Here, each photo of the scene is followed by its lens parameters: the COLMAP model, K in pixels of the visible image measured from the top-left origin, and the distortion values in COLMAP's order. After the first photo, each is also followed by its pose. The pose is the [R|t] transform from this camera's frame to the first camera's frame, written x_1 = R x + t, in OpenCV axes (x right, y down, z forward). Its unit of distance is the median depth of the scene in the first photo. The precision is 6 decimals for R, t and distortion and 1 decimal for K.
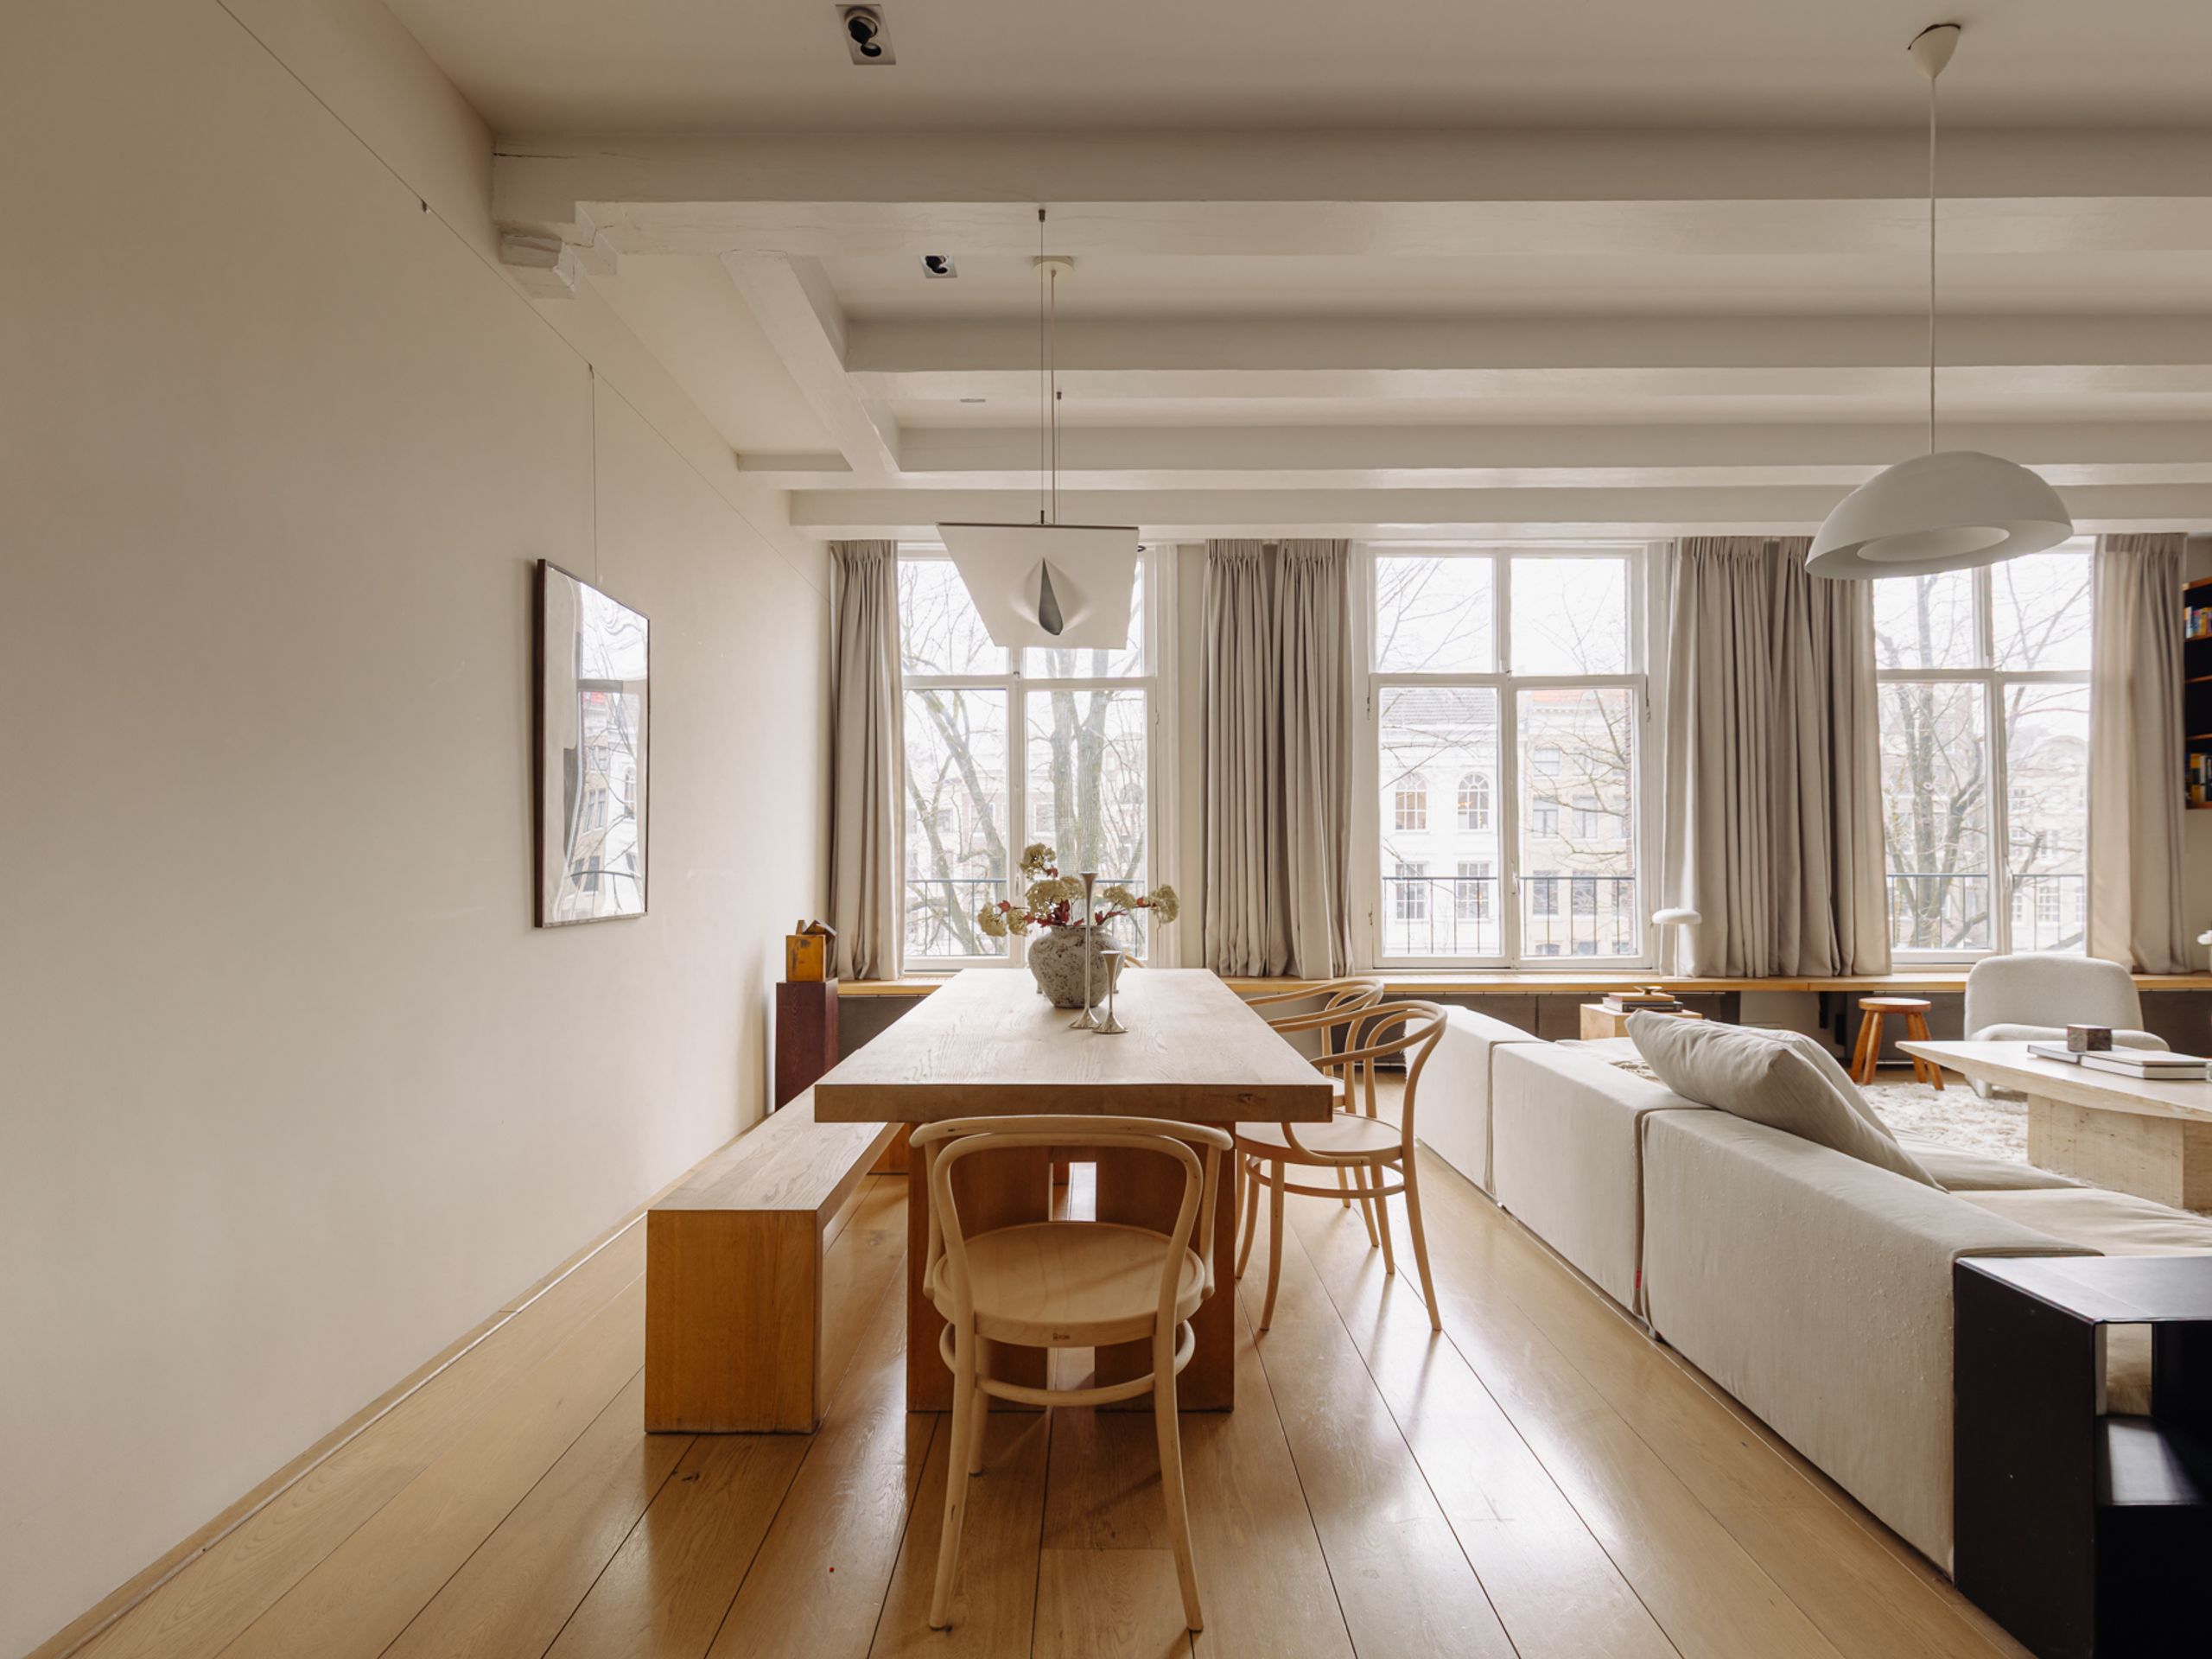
lens RADIAL K [[1132.4, 0, 1100.5], [0, 1132.4, 871.5], [0, 0, 1]] dist [0.014946, -0.003477]
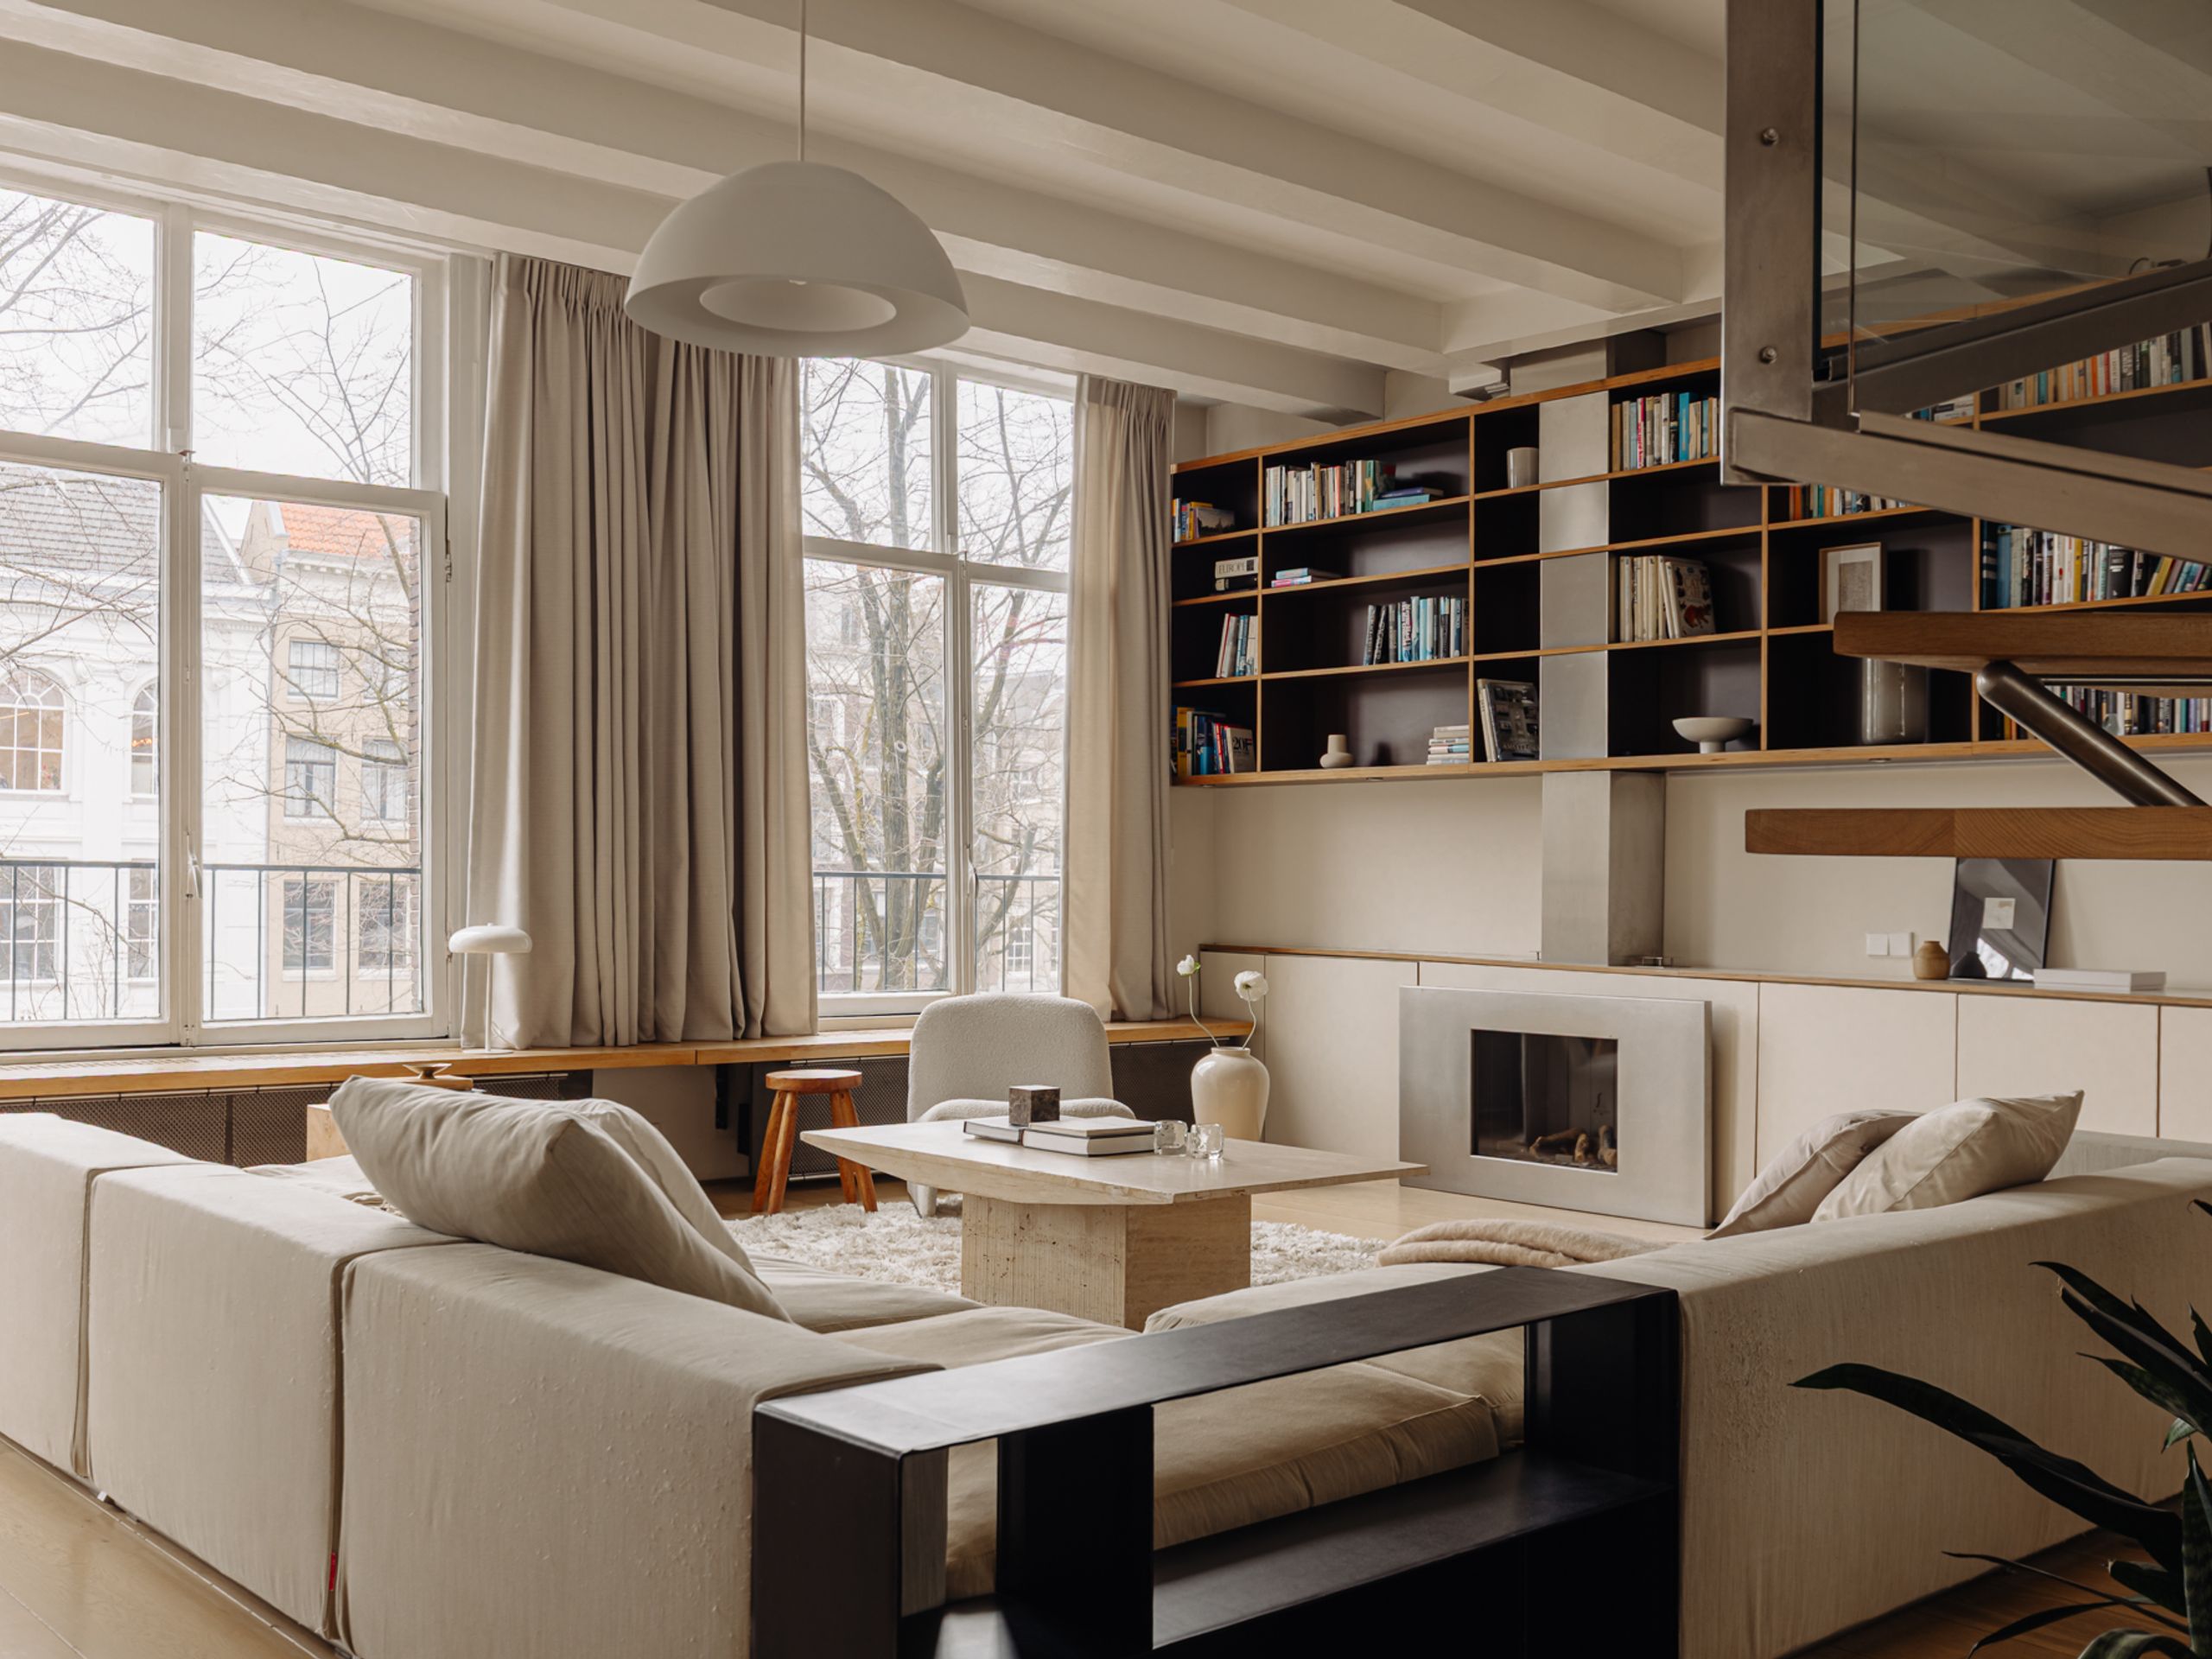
lens RADIAL K [[2248.8, 0, 1136.2], [0, 2248.8, 882.7], [0, 0, 1]] dist [0.001724, 0.000000]
pose [[0.752681, 0.014216, 0.658232, 0.025356], [-0.011192, 0.999899, -0.008797, 0.017996], [-0.658290, -0.000746, 0.752764, -0.024825]]
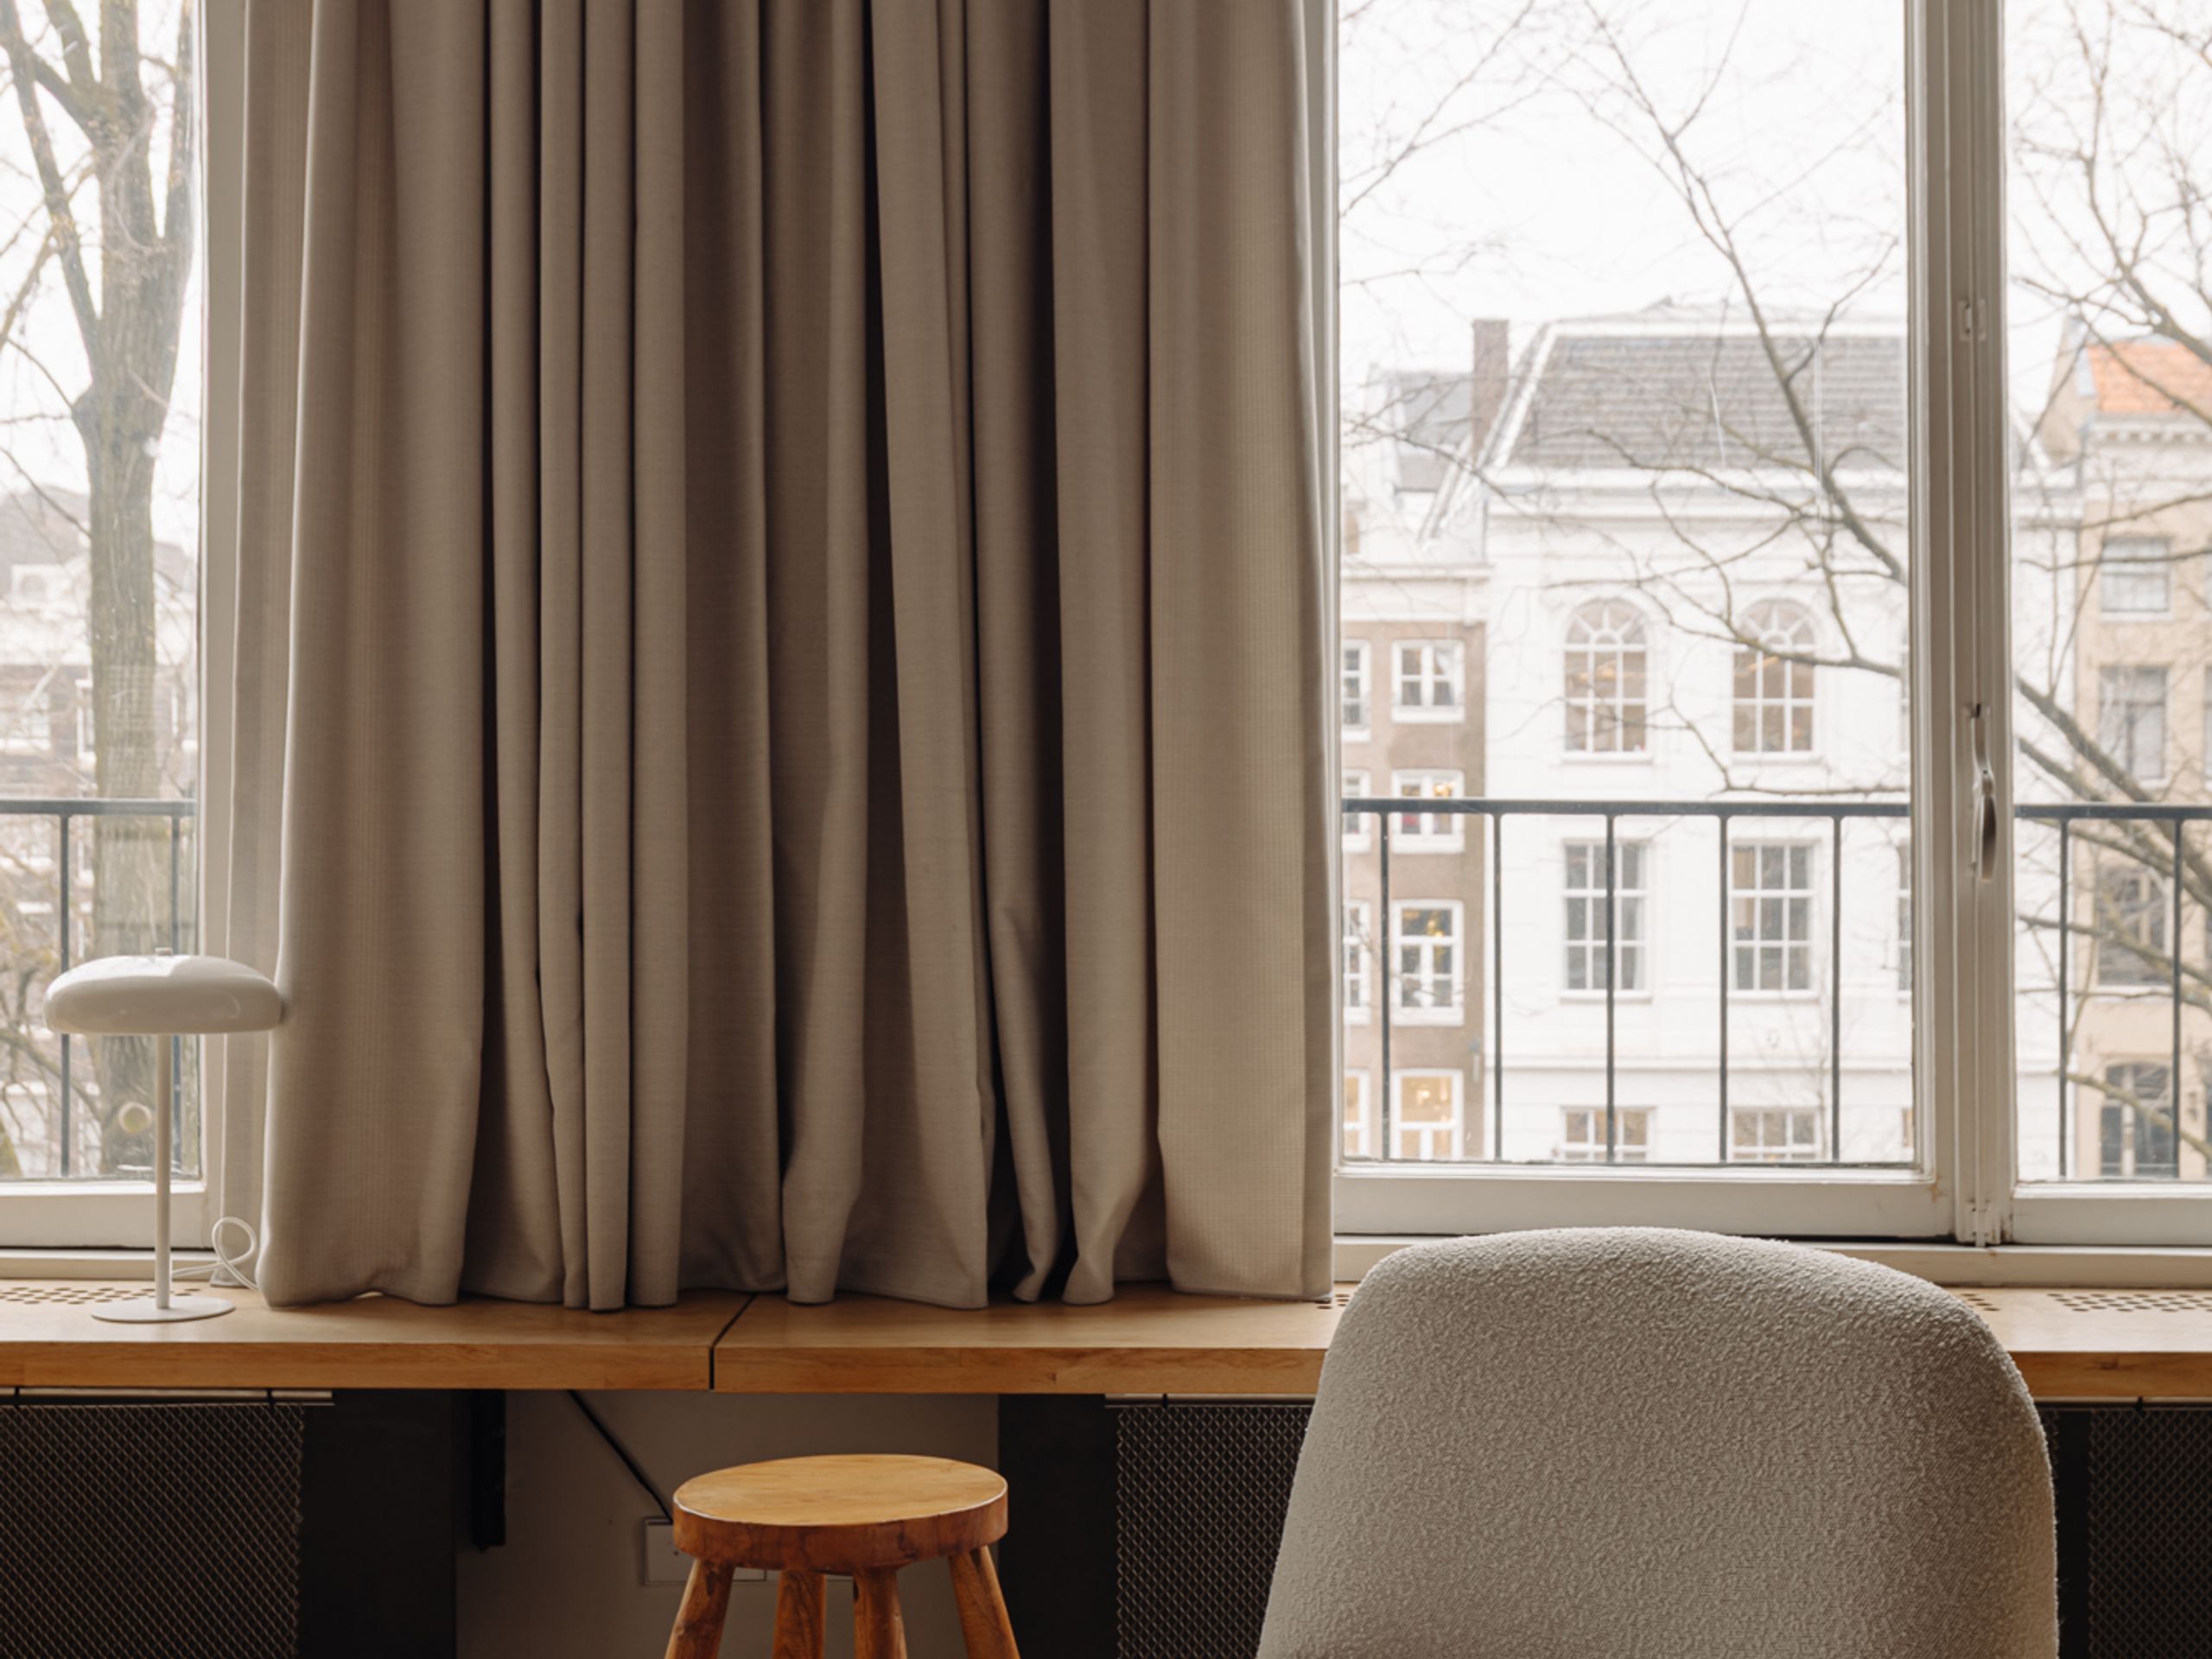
lens RADIAL K [[3062.5, 0, 1106.2], [0, 3062.5, 834.5], [0, 0, 1]] dist [-0.141105, 0.000000]
pose [[0.999885, 0.004612, 0.014469, 0.654359], [-0.004401, 0.999885, -0.014546, 0.019059], [-0.014534, 0.014480, 0.999790, 0.475559]]
